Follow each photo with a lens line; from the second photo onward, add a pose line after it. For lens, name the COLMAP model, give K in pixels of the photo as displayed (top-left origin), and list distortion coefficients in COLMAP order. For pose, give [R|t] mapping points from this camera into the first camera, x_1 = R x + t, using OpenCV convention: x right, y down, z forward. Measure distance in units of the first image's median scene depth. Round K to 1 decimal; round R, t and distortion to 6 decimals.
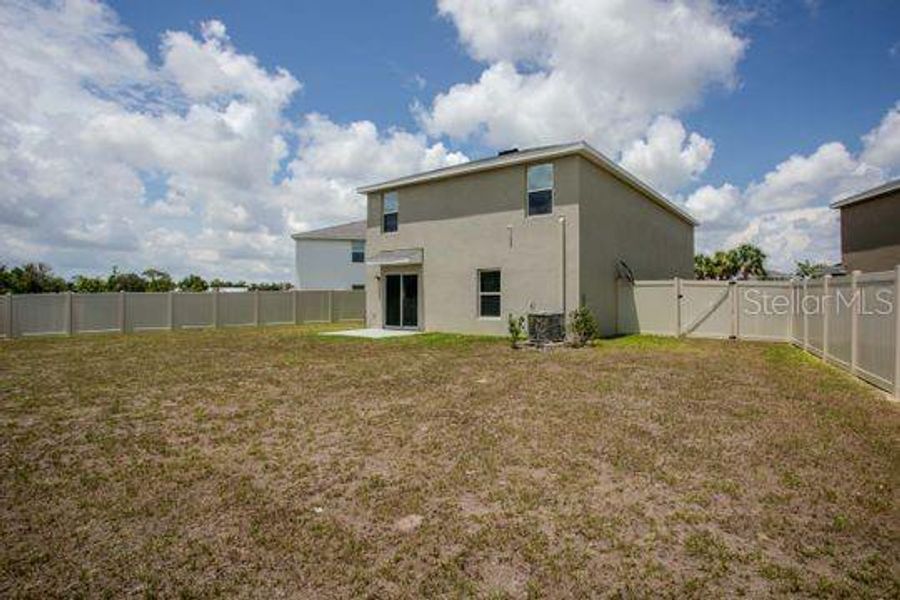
lens RADIAL K [[424.2, 0, 452.3], [0, 424.2, 297.5], [0, 0, 1]] dist [0.010049, -0.000528]
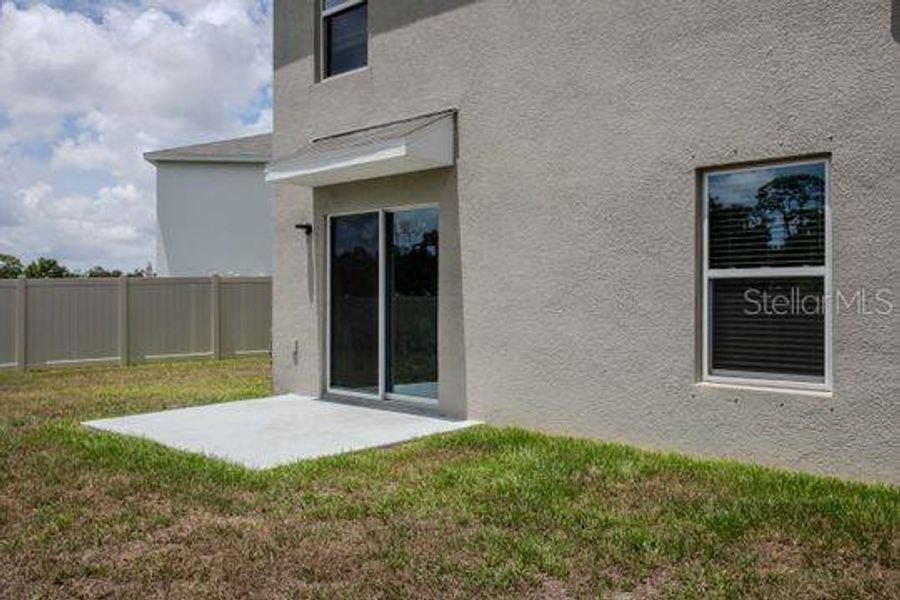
lens RADIAL K [[424.2, 0, 448.5], [0, 424.2, 298.6], [0, 0, 1]] dist [0.010049, -0.000528]
pose [[0.999673, -0.000841, -0.025542, -0.066044], [0.000986, 0.999983, 0.005671, 0.002257], [0.025536, -0.005694, 0.999658, 0.705429]]
